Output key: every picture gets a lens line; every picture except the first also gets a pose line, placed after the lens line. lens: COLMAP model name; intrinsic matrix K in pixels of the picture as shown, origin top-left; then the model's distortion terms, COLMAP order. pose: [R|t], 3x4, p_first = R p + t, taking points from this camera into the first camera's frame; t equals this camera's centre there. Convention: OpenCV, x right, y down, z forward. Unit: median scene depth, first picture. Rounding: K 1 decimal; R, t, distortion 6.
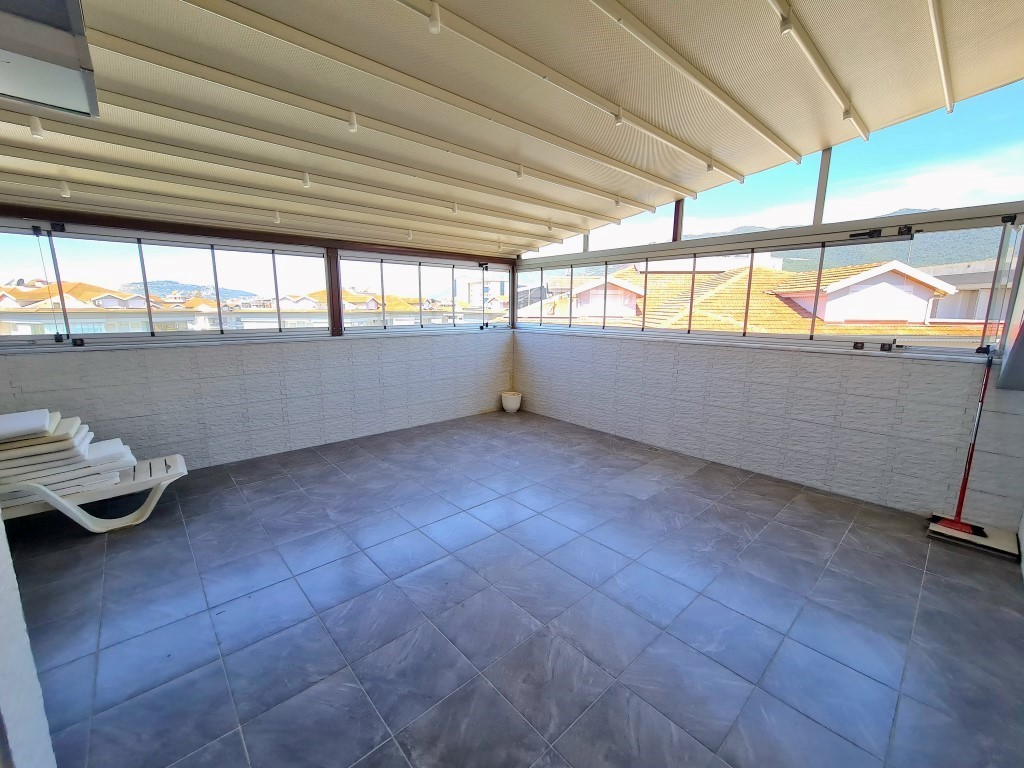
lens RADIAL K [[415.6, 0, 503.9], [0, 415.6, 386.3], [0, 0, 1]] dist [-0.004609, 0.001026]
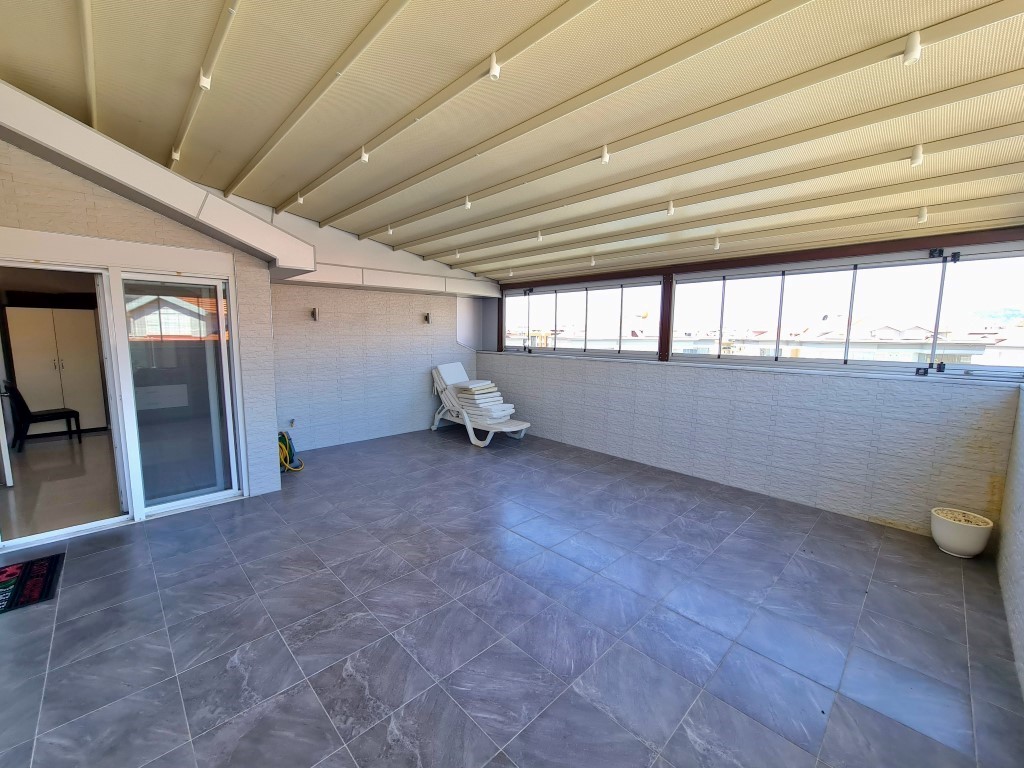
lens RADIAL K [[415.6, 0, 507.1], [0, 415.6, 382.6], [0, 0, 1]] dist [-0.004609, 0.001026]
pose [[0.043021, 0.114826, -0.992454, 0.622321], [-0.194003, 0.975425, 0.104446, -0.110022], [0.980057, 0.188045, 0.064240, 0.623748]]
